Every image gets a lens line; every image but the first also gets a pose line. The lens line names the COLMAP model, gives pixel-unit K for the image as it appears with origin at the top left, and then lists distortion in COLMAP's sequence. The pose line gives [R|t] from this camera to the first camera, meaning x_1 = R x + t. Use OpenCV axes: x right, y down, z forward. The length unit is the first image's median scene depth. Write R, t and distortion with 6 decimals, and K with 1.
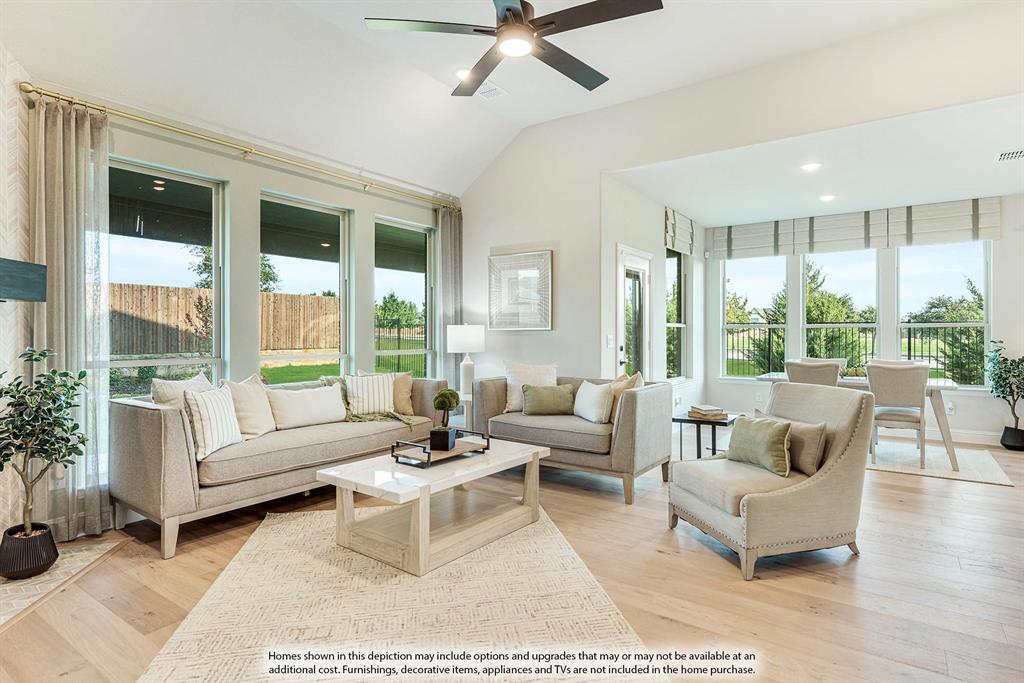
lens RADIAL K [[541.2, 0, 526.5], [0, 541.2, 332.9], [0, 0, 1]] dist [0.015752, -0.004444]
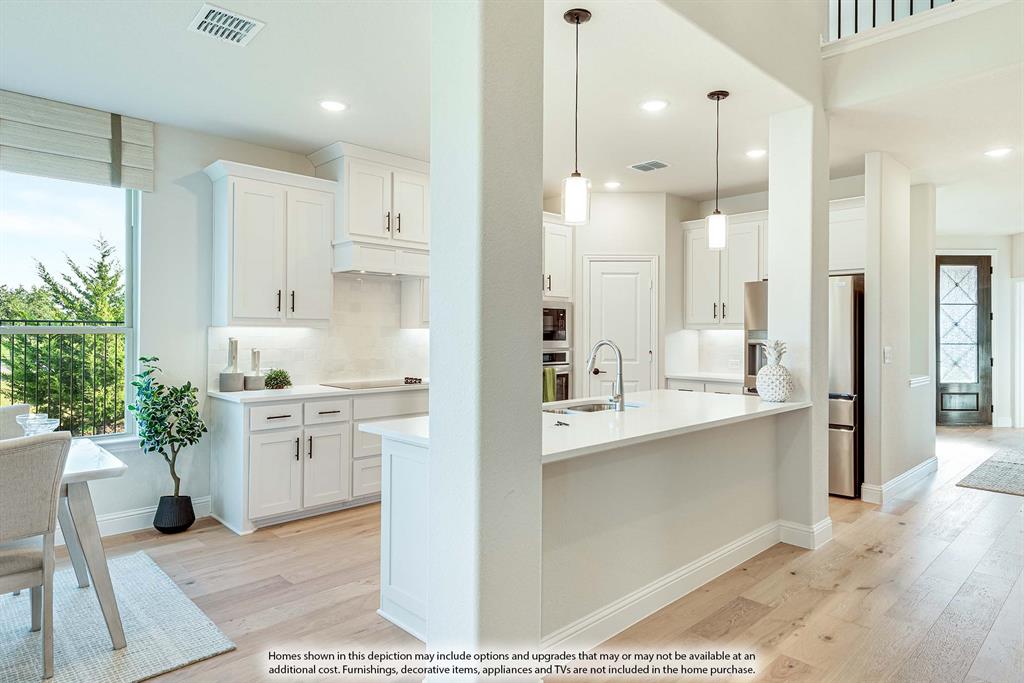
lens RADIAL K [[604.0, 0, 540.3], [0, 604.0, 328.6], [0, 0, 1]] dist [0.013545, -0.009152]
pose [[0.175885, 0.005996, 0.984392, 0.278870], [-0.005031, 0.999974, -0.005192, -0.016350], [-0.984398, -0.004039, 0.175911, 0.460715]]
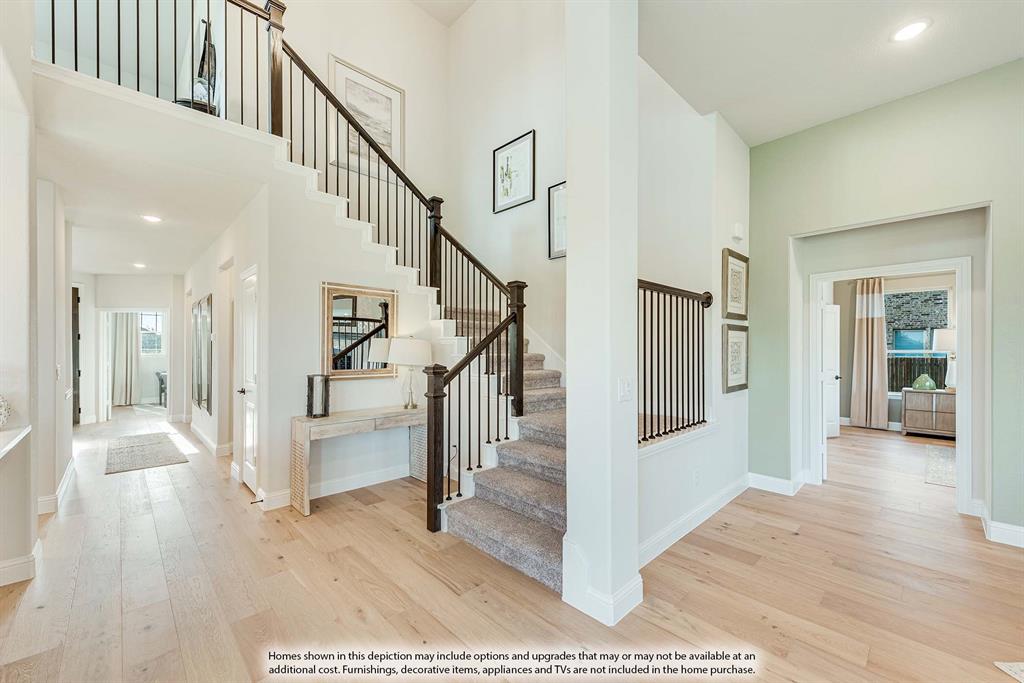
lens RADIAL K [[401.2, 0, 510.6], [0, 401.2, 350.4], [0, 0, 1]] dist [0.013425, -0.002590]
pose [[-0.980810, -0.002091, 0.194954, 0.393387], [-0.002150, 0.999998, -0.000091, -0.020685], [-0.194953, -0.000508, -0.980812, 0.592533]]
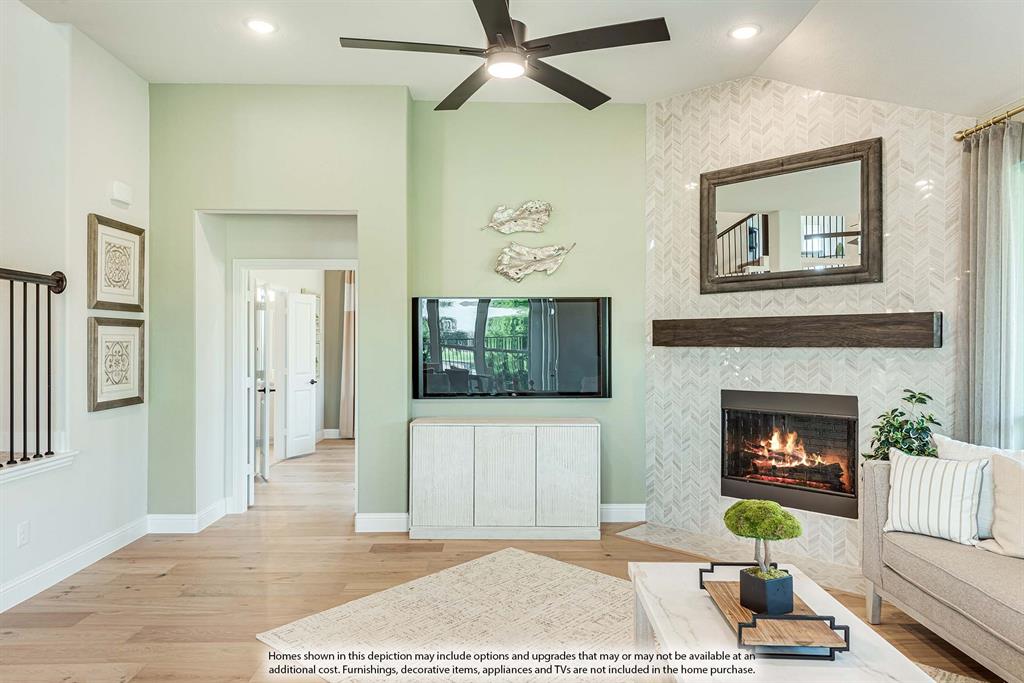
lens RADIAL K [[651.3, 0, 513.2], [0, 651.3, 343.9], [0, 0, 1]] dist [0.019109, -0.006178]
pose [[-0.803557, -0.004522, -0.595210, 0.254614], [-0.002366, 0.999988, -0.004402, -0.029036], [0.595223, -0.002129, -0.803558, 0.788815]]
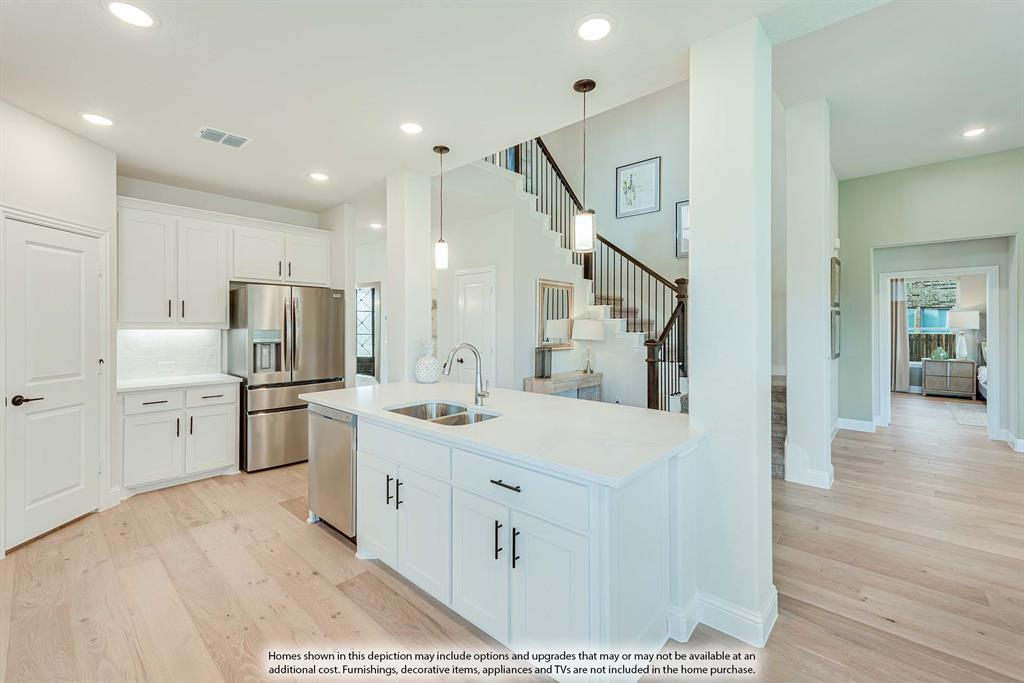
lens RADIAL K [[418.2, 0, 508.3], [0, 418.2, 325.6], [0, 0, 1]] dist [0.012421, -0.001018]
pose [[-0.989866, 0.000137, 0.142007, 0.749322], [-0.000331, 0.999995, -0.003276, -0.025655], [-0.142006, -0.003290, -0.989860, 0.919637]]
